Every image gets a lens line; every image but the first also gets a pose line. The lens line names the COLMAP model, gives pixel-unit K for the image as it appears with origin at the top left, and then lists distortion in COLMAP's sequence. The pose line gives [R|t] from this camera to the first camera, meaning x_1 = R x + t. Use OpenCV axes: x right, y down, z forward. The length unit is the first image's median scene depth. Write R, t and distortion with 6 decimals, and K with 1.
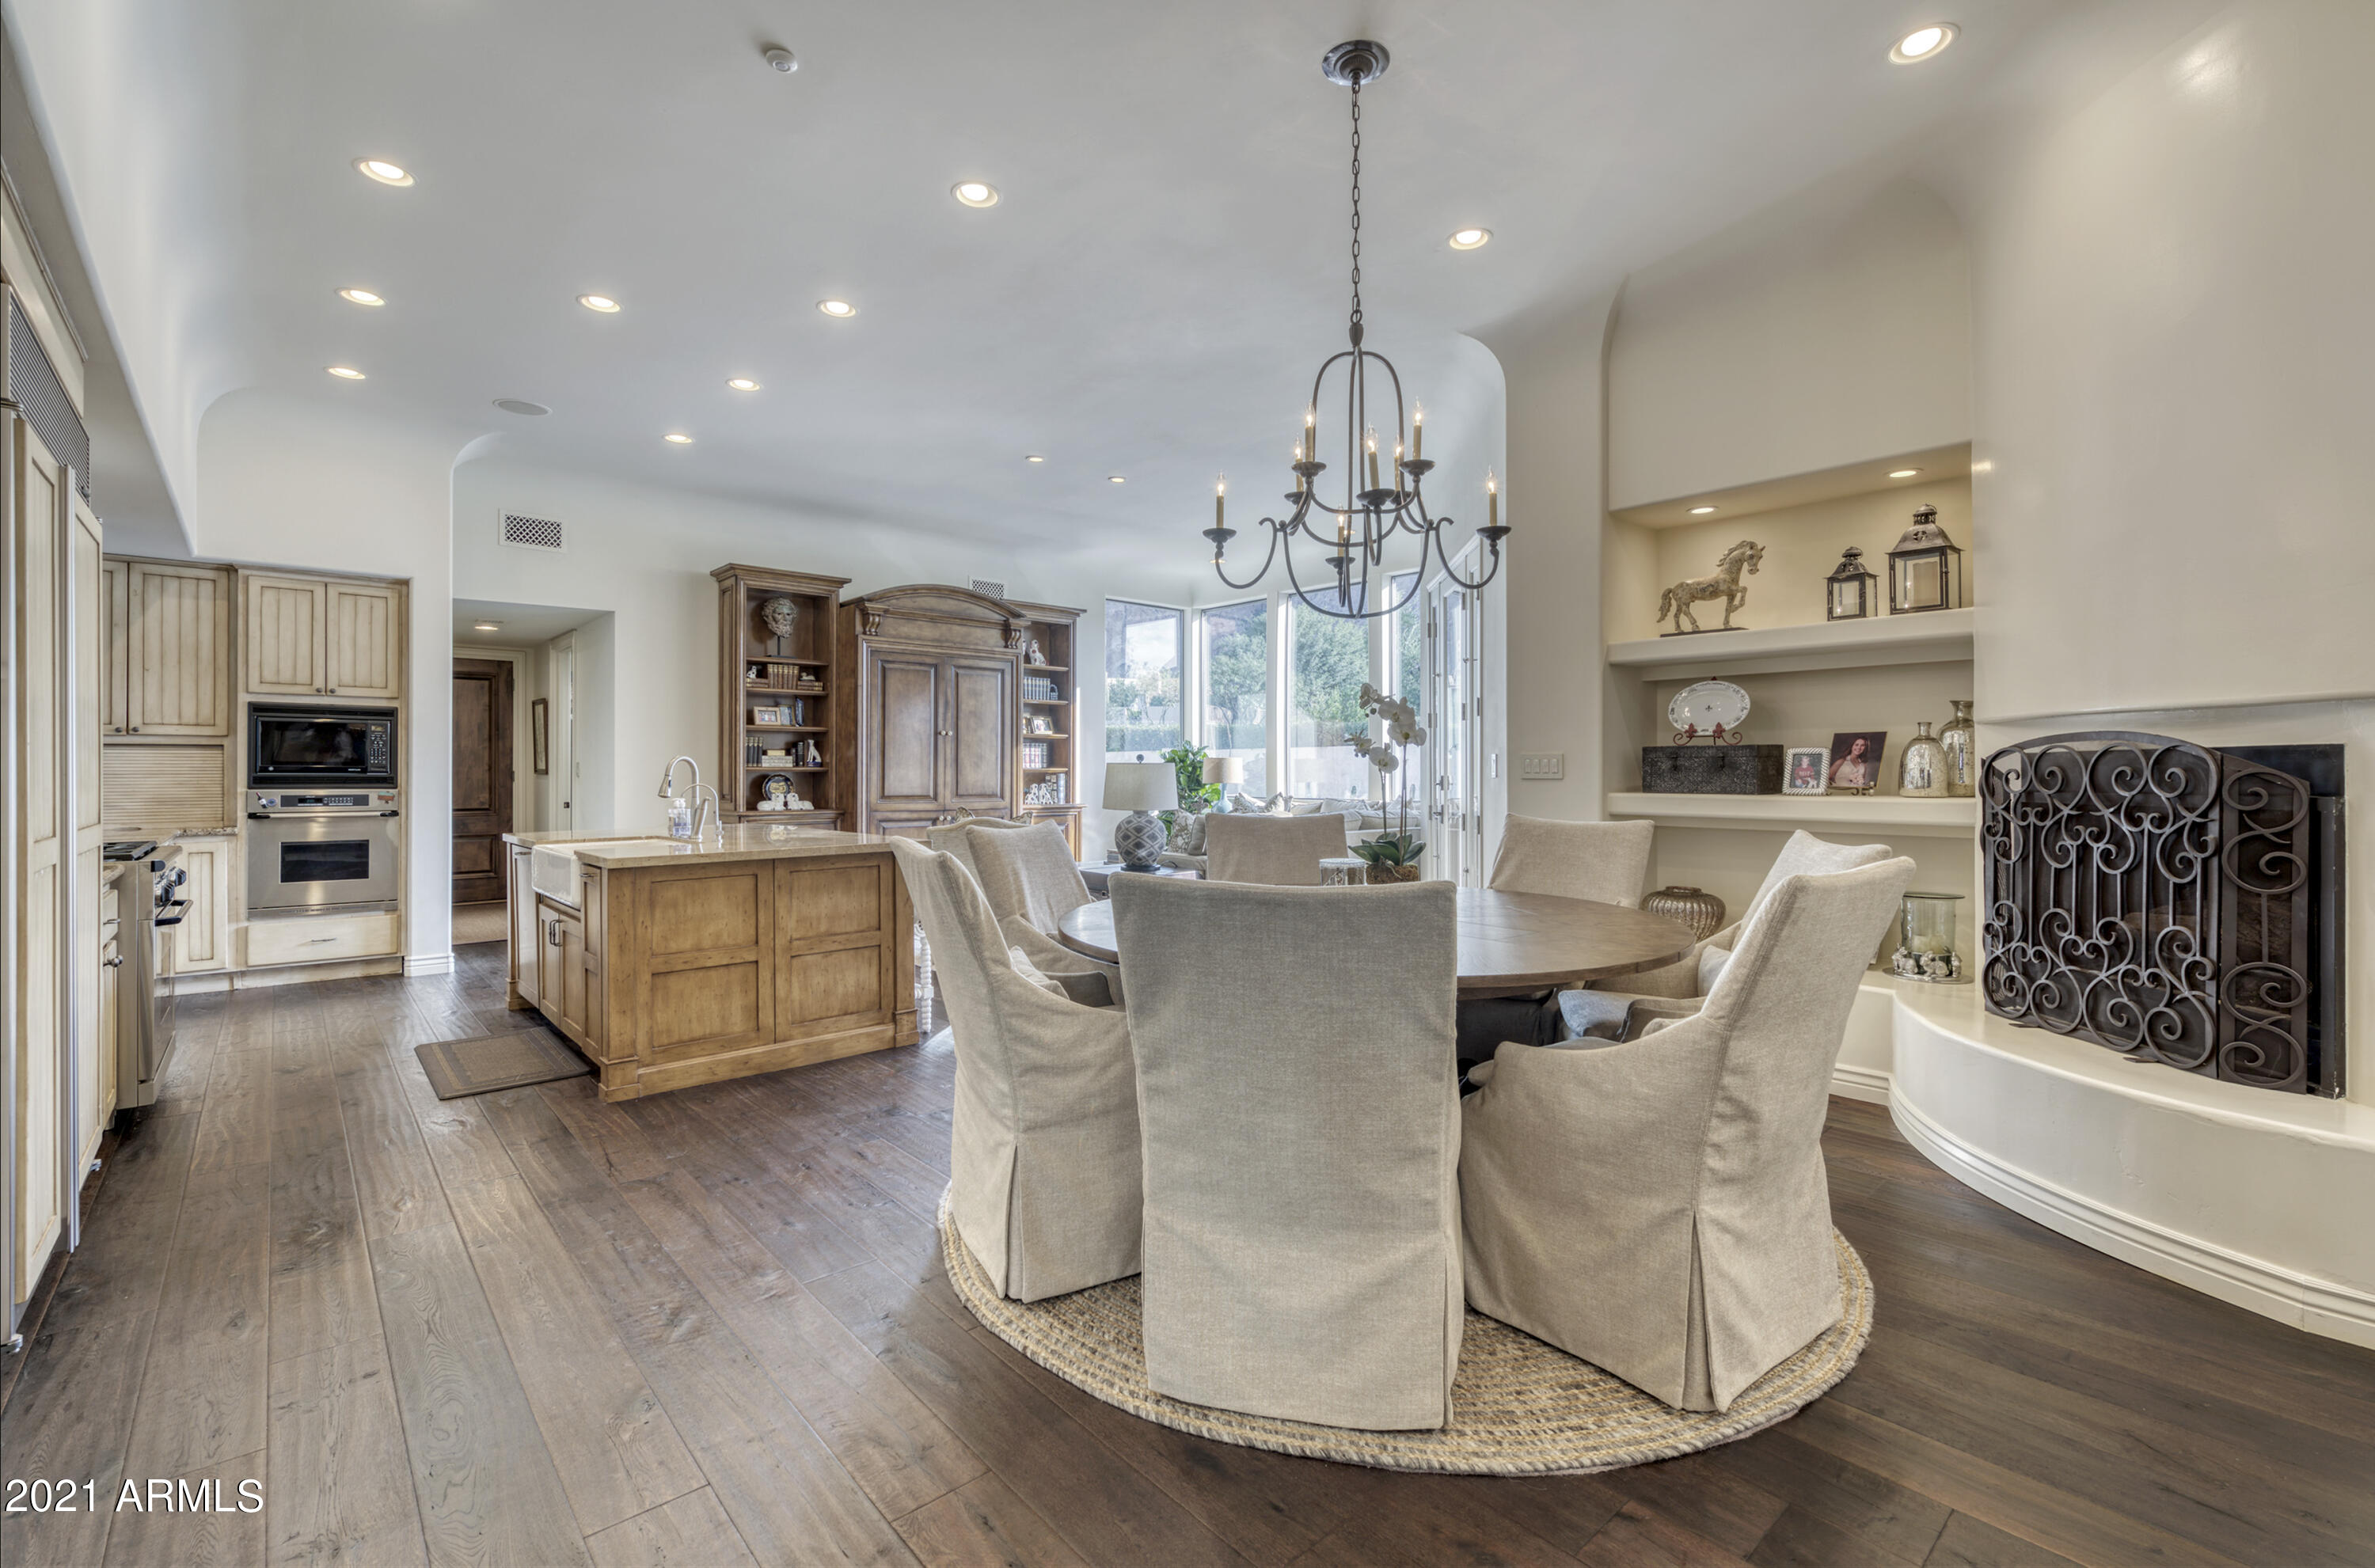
lens RADIAL K [[1031.7, 0, 1209.1], [0, 1031.7, 771.9], [0, 0, 1]] dist [-0.000400, -0.000150]
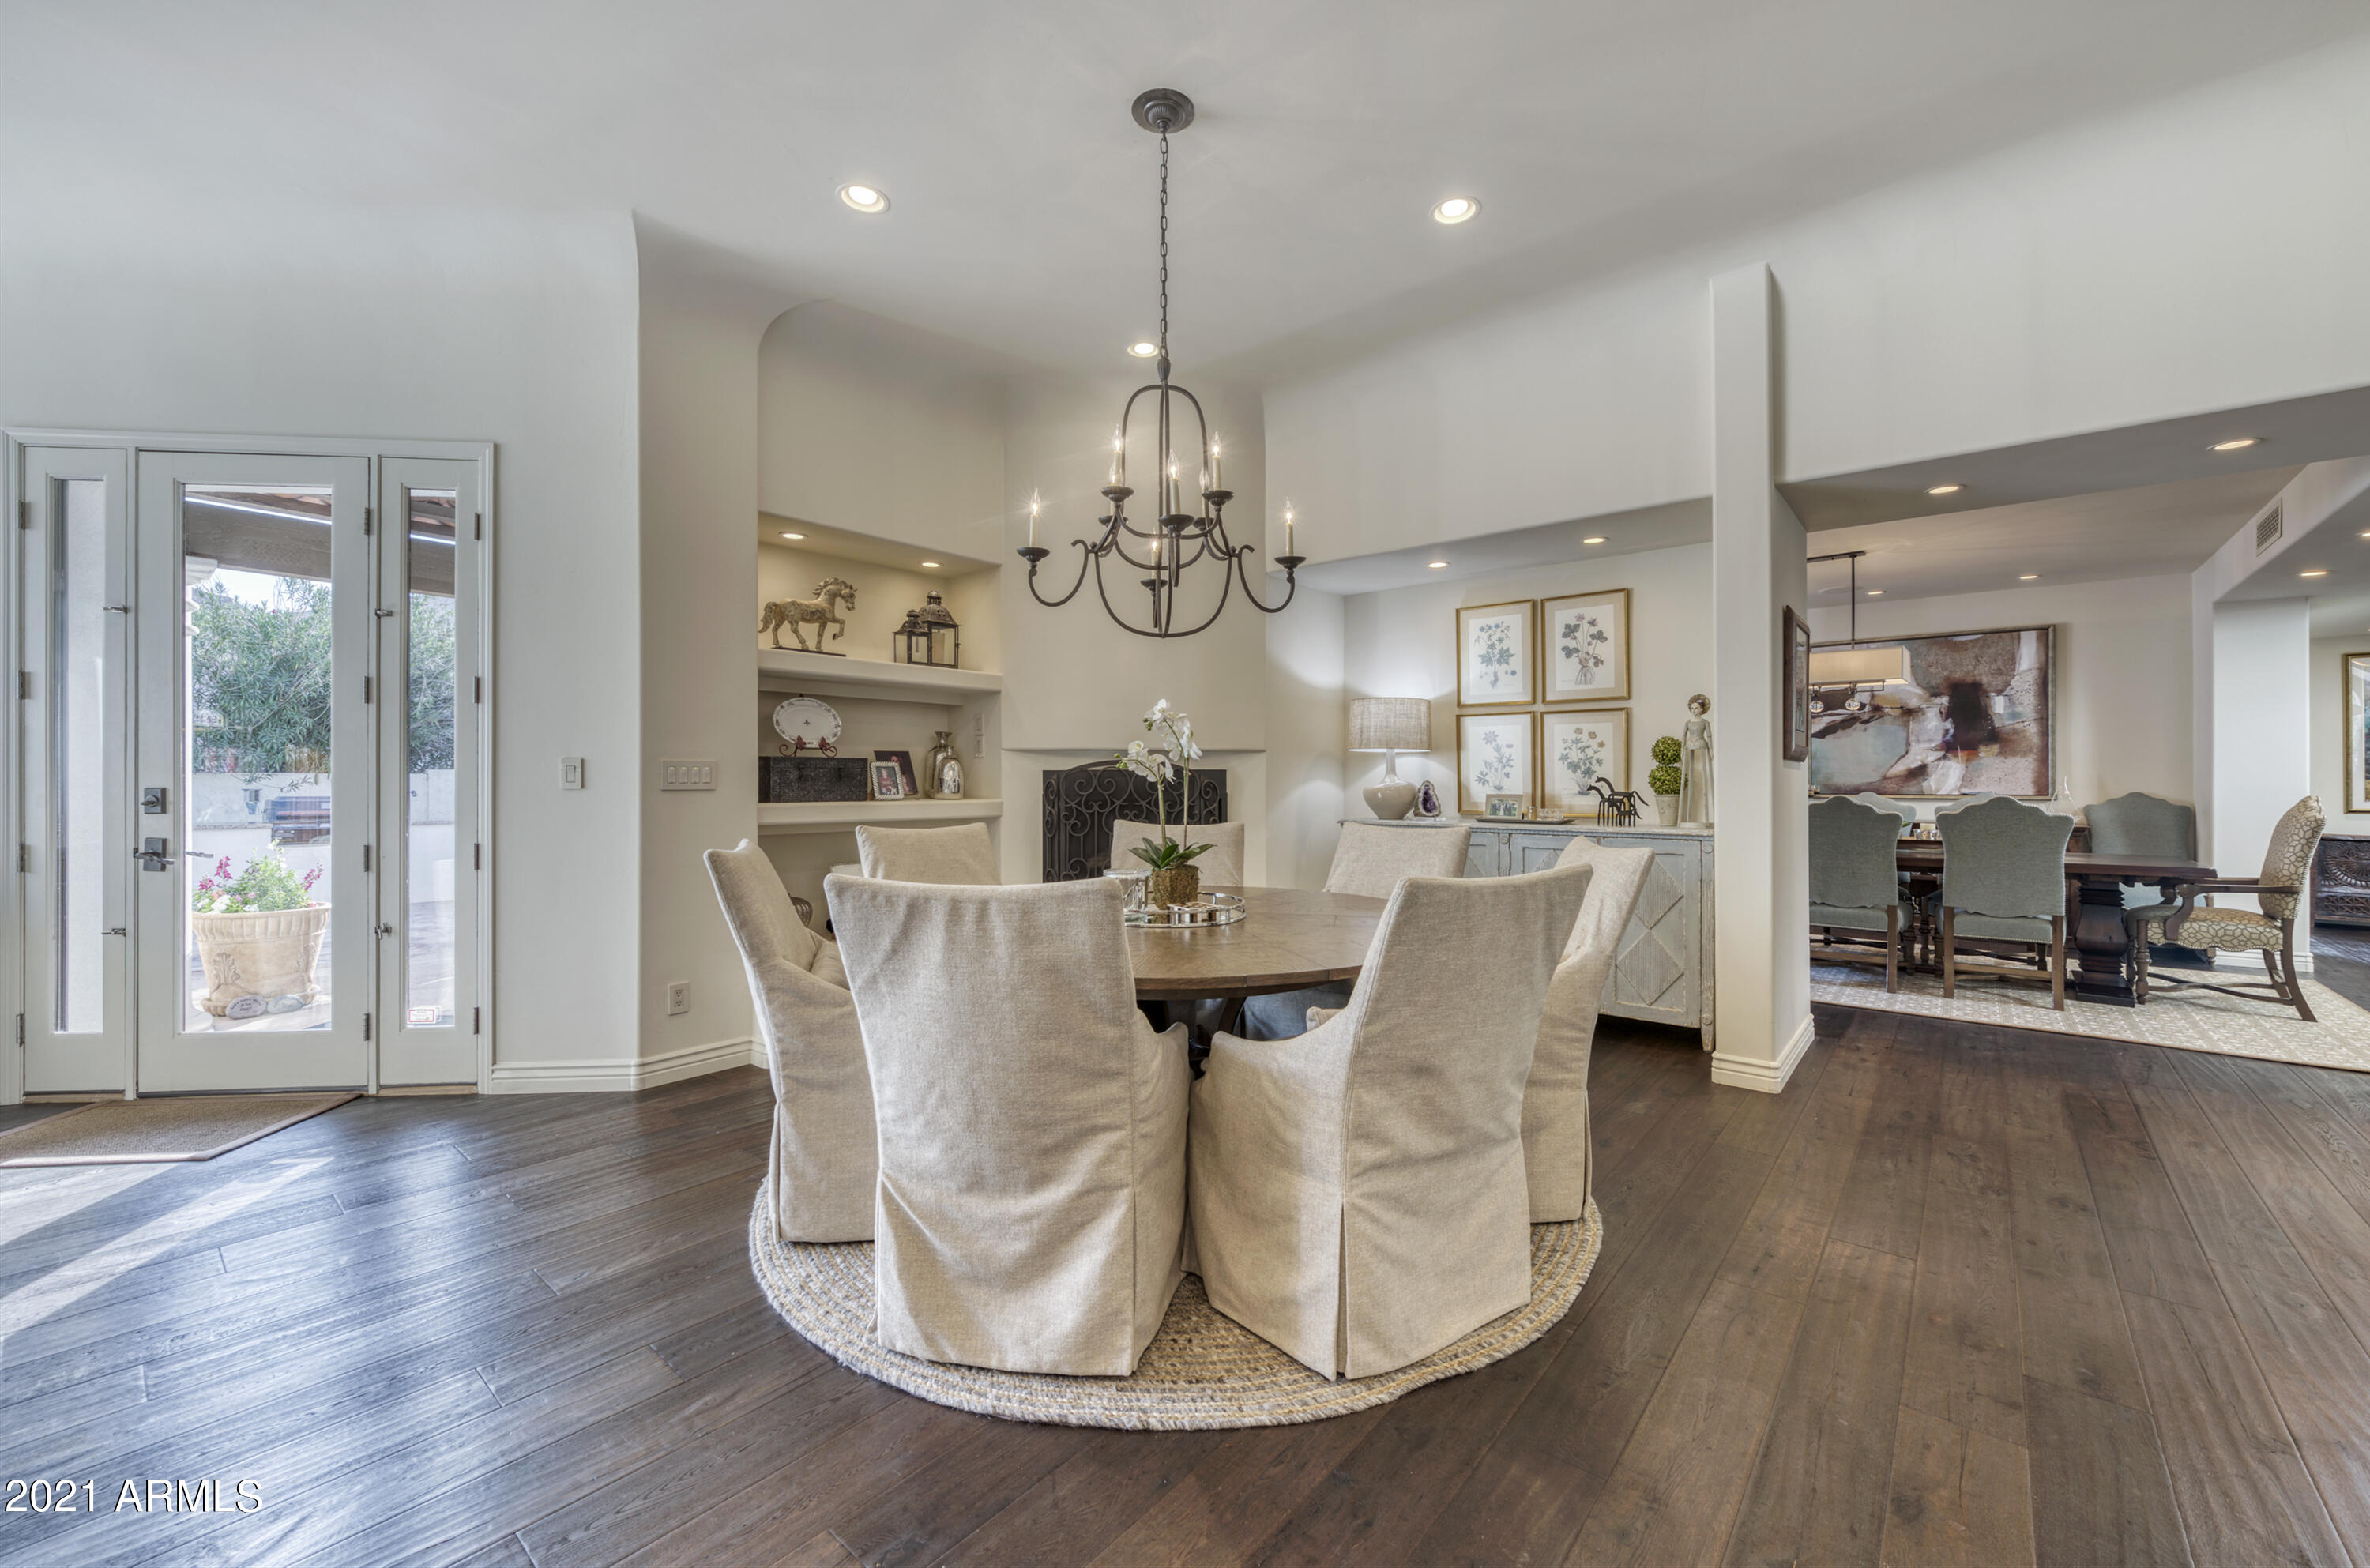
lens RADIAL K [[934.1, 0, 1198.8], [0, 934.1, 773.4], [0, 0, 1]] dist [0.000561, -0.000375]
pose [[-0.139985, 0.007211, 0.990127, -0.313409], [-0.000263, 0.999973, -0.007320, -0.000781], [-0.990154, -0.001285, -0.139980, 0.421246]]
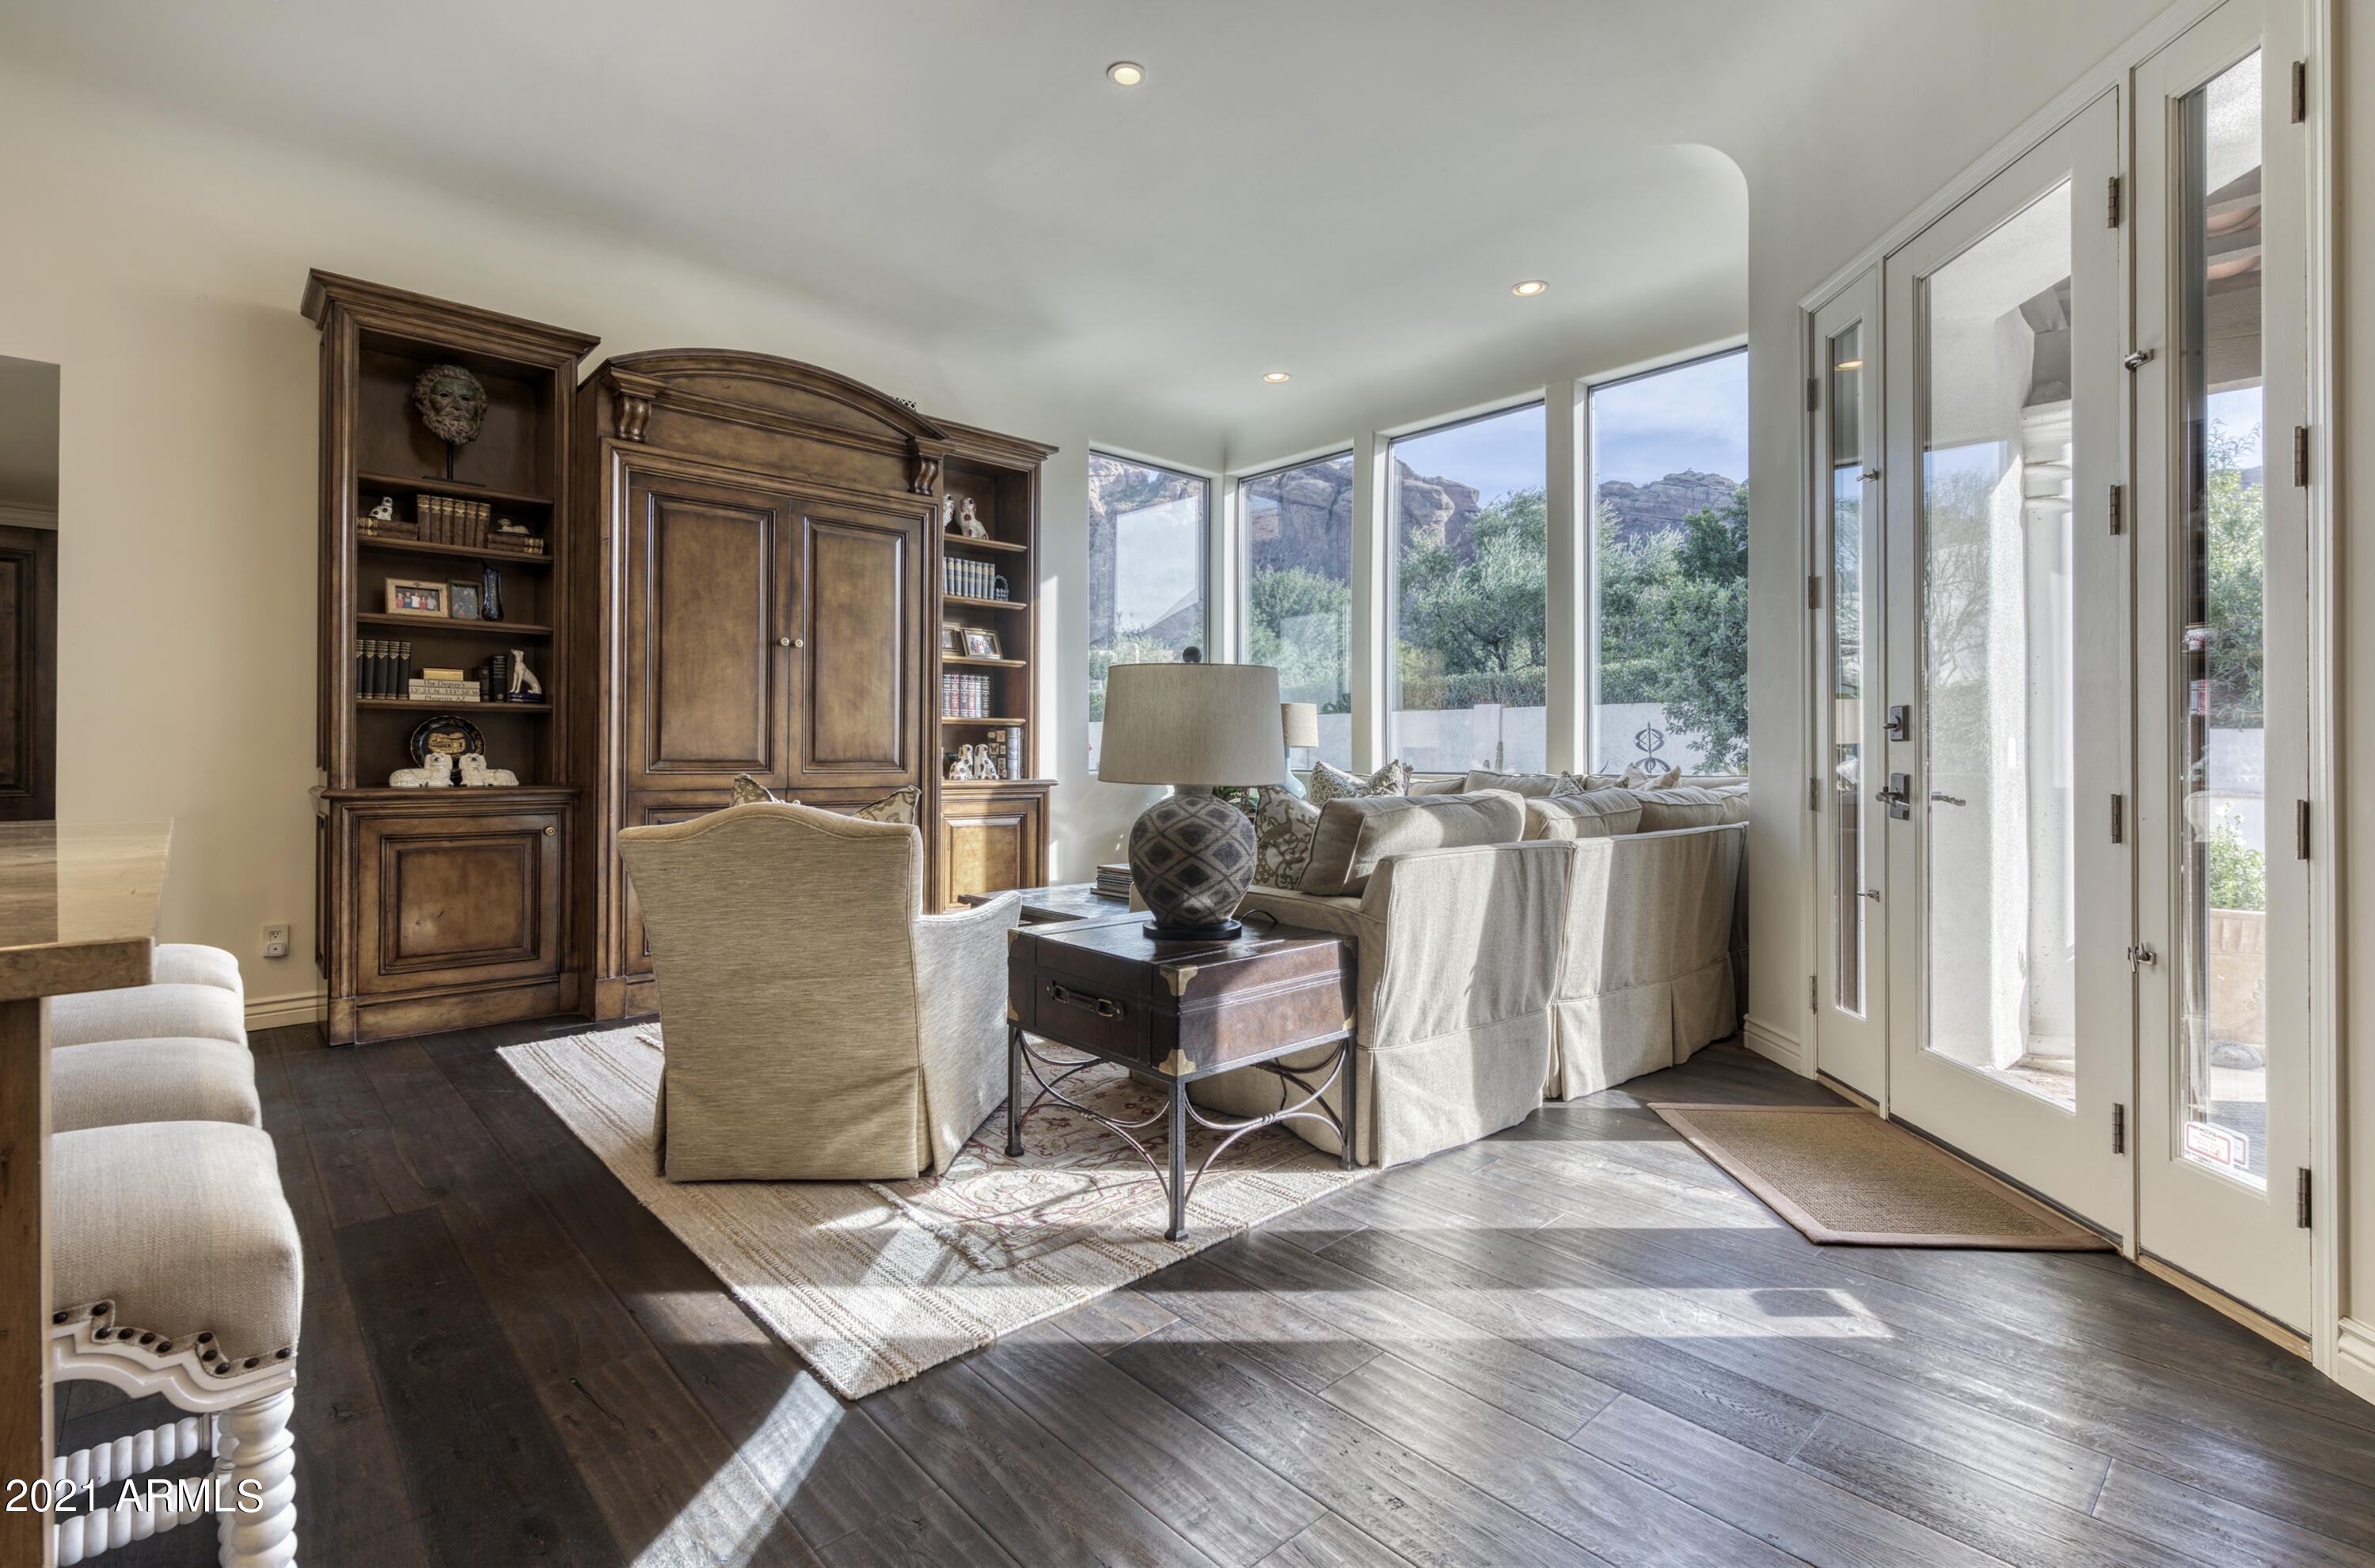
lens RADIAL K [[1072.8, 0, 1194.9], [0, 1072.8, 757.9], [0, 0, 1]] dist [-0.000130, -0.000578]
pose [[0.999958, 0.002482, 0.008842, -0.056359], [-0.002499, 0.999995, 0.001867, 0.021007], [-0.008838, -0.001889, 0.999959, 0.476124]]
